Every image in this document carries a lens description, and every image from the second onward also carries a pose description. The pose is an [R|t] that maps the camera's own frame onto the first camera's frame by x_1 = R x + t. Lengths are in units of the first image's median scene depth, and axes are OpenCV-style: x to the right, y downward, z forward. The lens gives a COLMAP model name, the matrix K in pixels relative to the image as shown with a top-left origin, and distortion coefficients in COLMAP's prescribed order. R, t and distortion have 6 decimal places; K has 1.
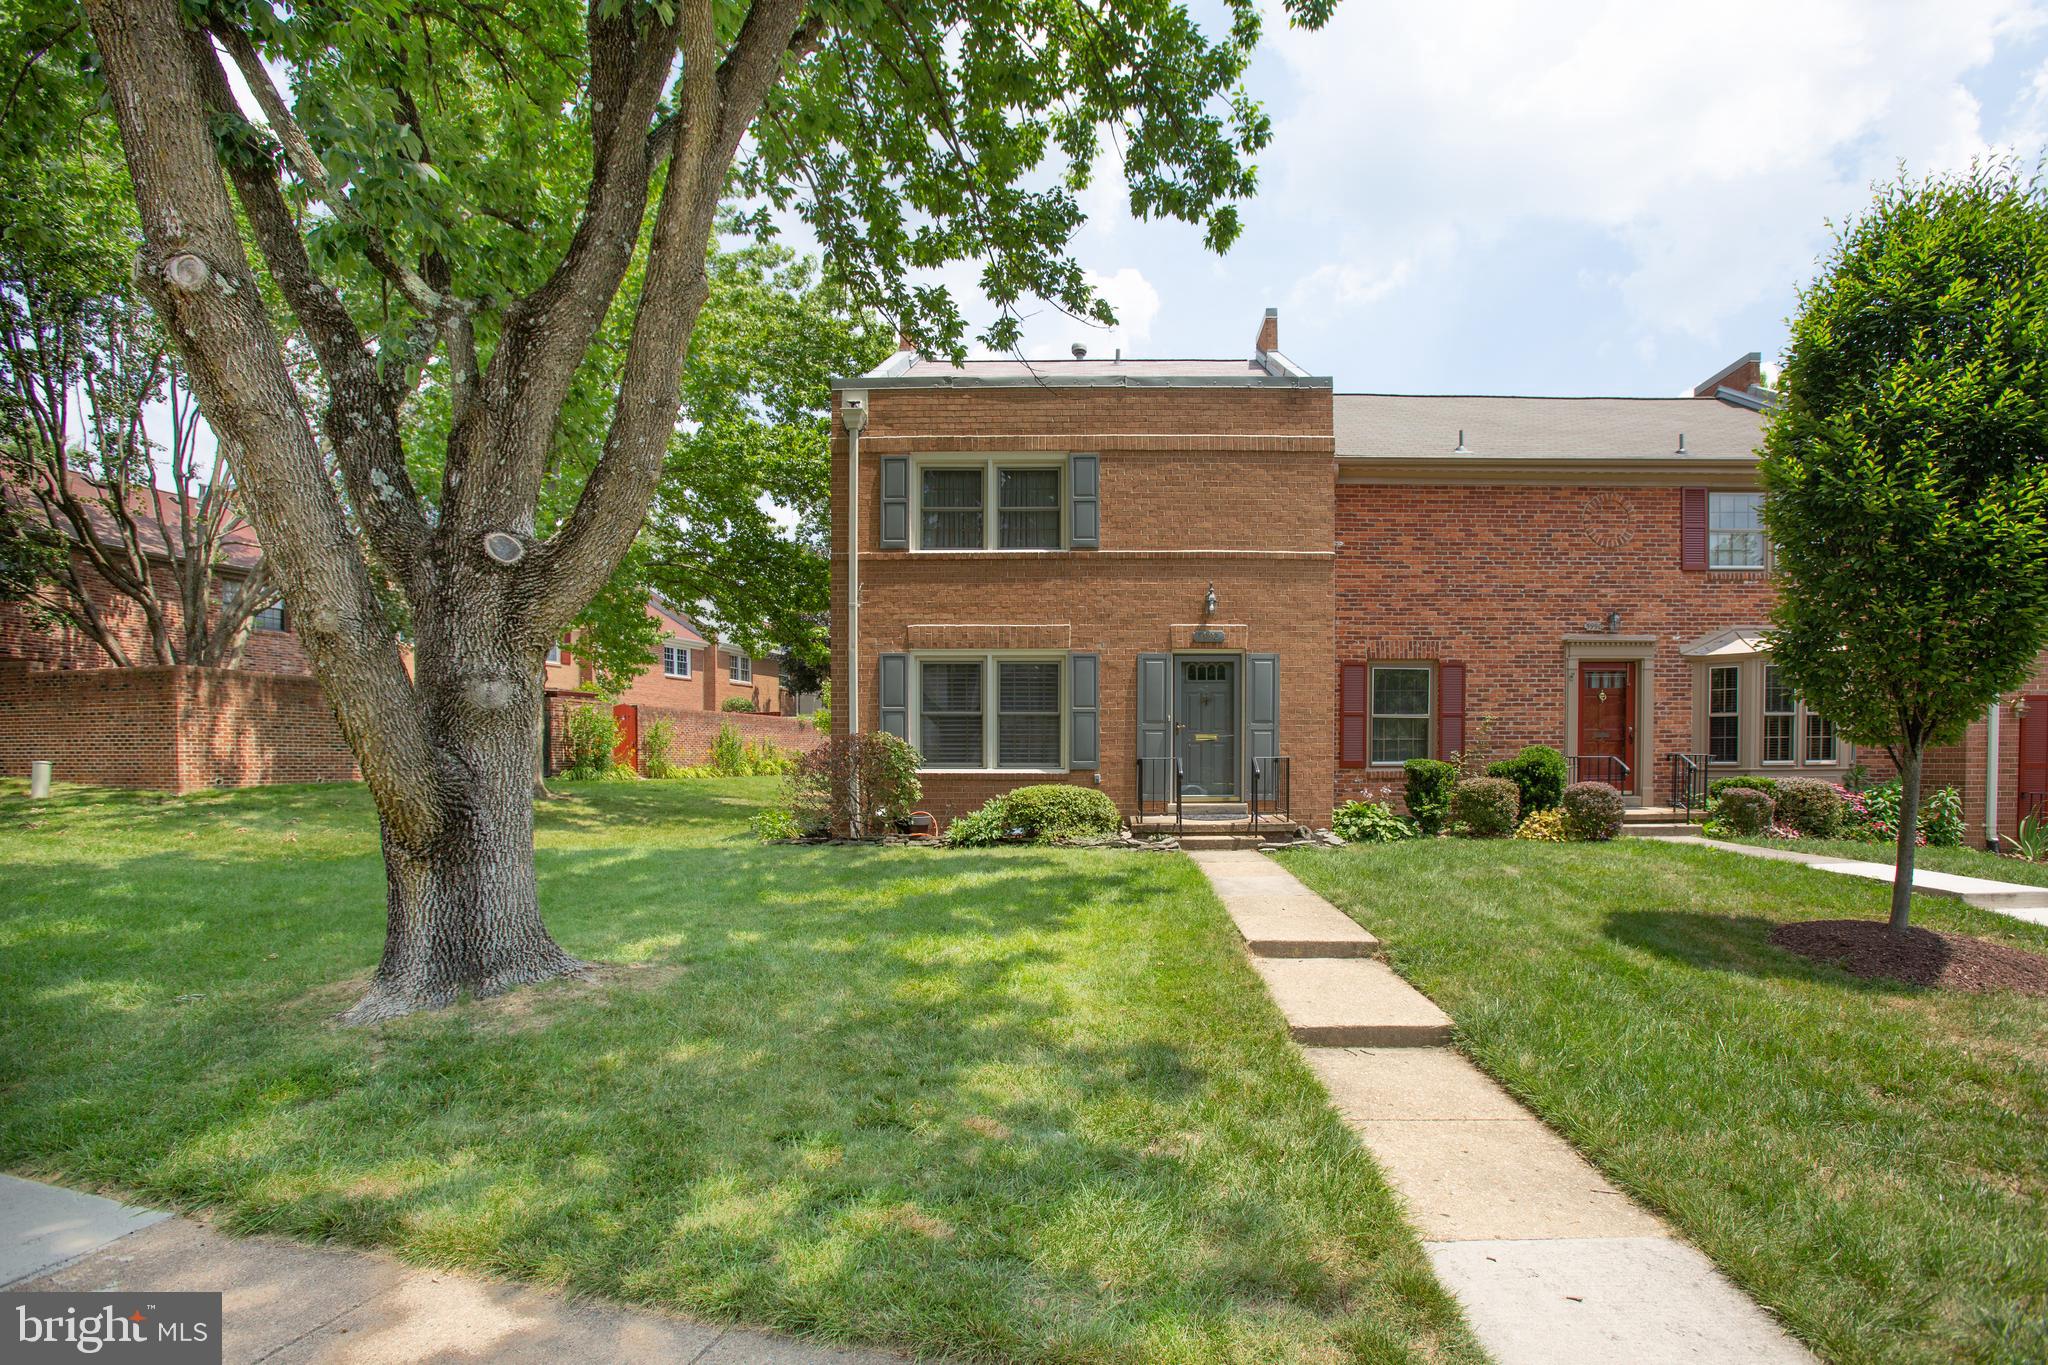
lens RADIAL K [[968.5, 0, 1103.4], [0, 968.5, 751.7], [0, 0, 1]] dist [-0.058295, -0.000073]
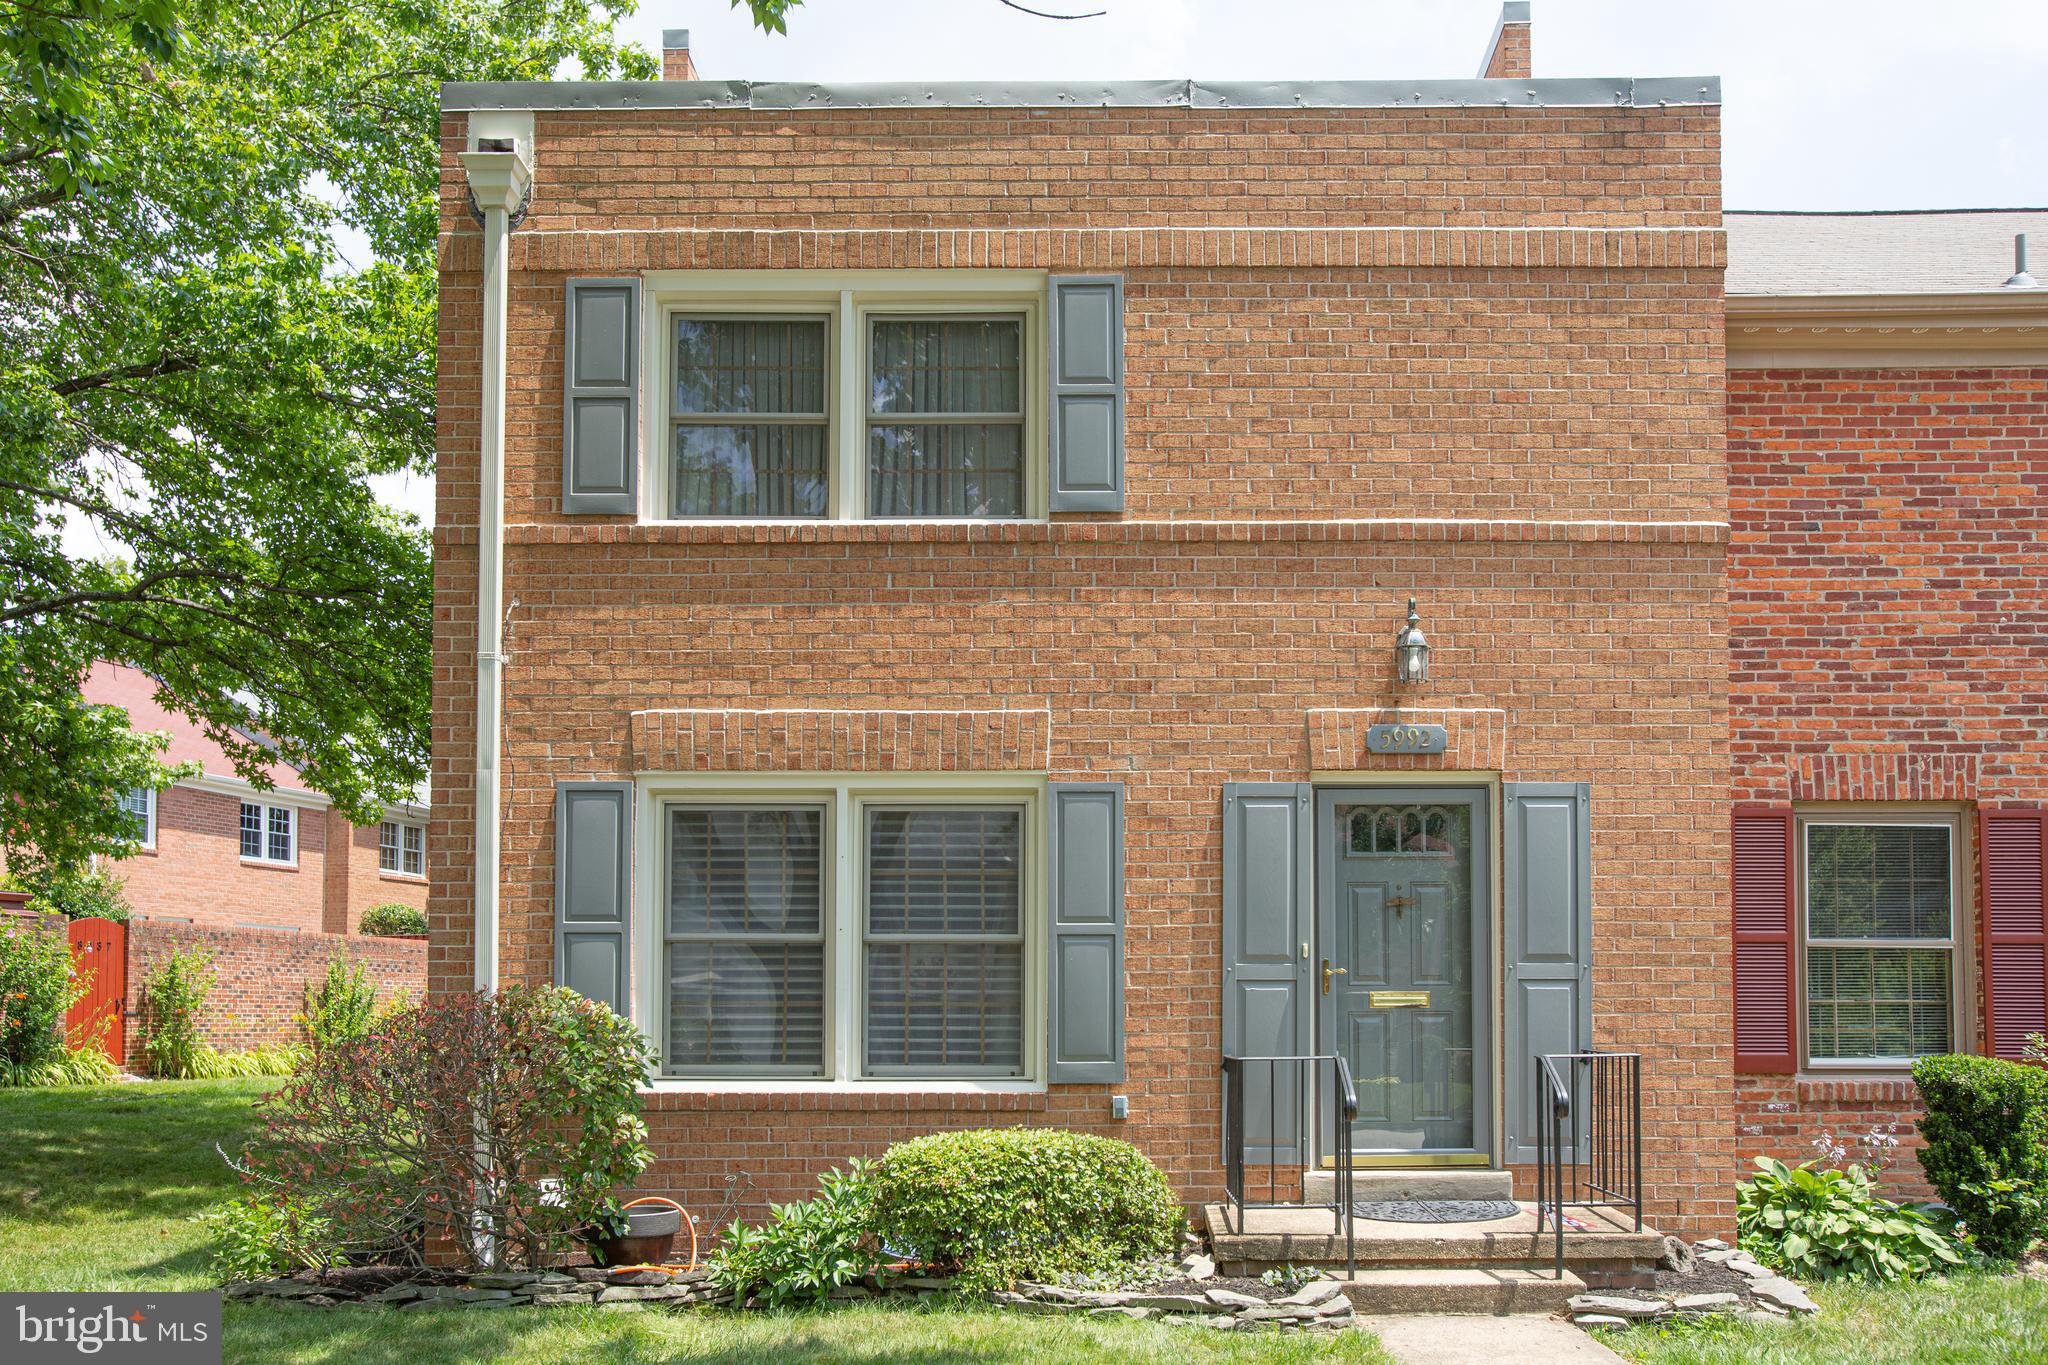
lens RADIAL K [[1748.2, 0, 1104.5], [0, 1748.2, 910.3], [0, 0, 1]] dist [0.003692, 0.013460]
pose [[0.999971, -0.000661, -0.007556, -0.007013], [0.000244, 0.998481, -0.055090, -0.012006], [0.007581, 0.055086, 0.998453, 0.301598]]
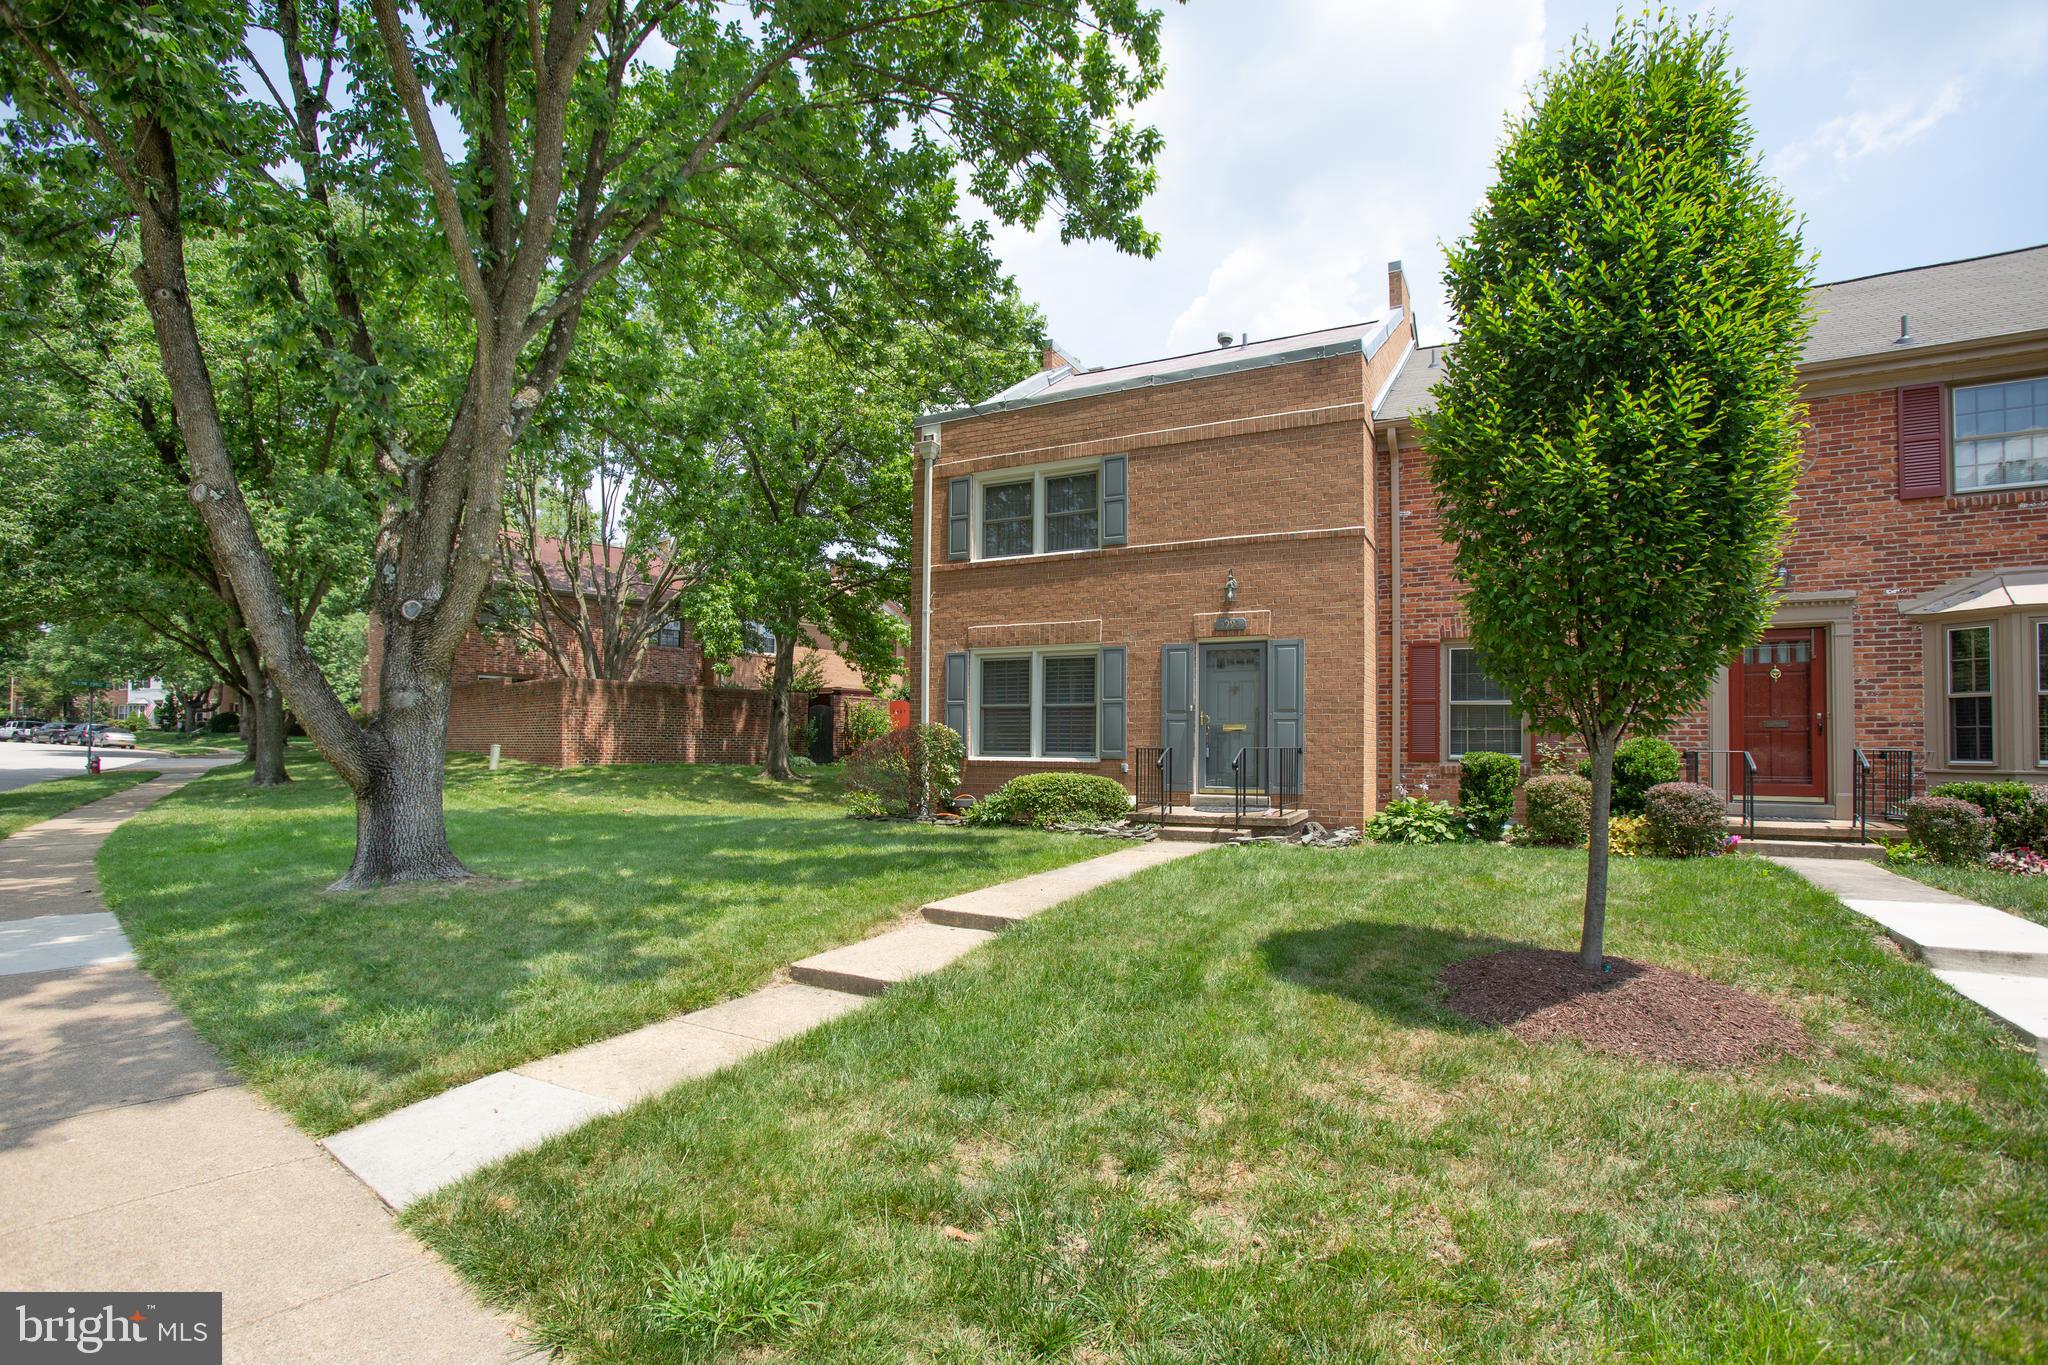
lens RADIAL K [[1020.0, 0, 1023.5], [0, 1020.0, 707.0], [0, 0, 1]] dist [-0.088435, 0.059319]
pose [[0.874150, -0.010369, -0.485546, 0.422496], [-0.007825, 0.999342, -0.035431, 0.002406], [0.485594, 0.034771, 0.873493, 0.003211]]
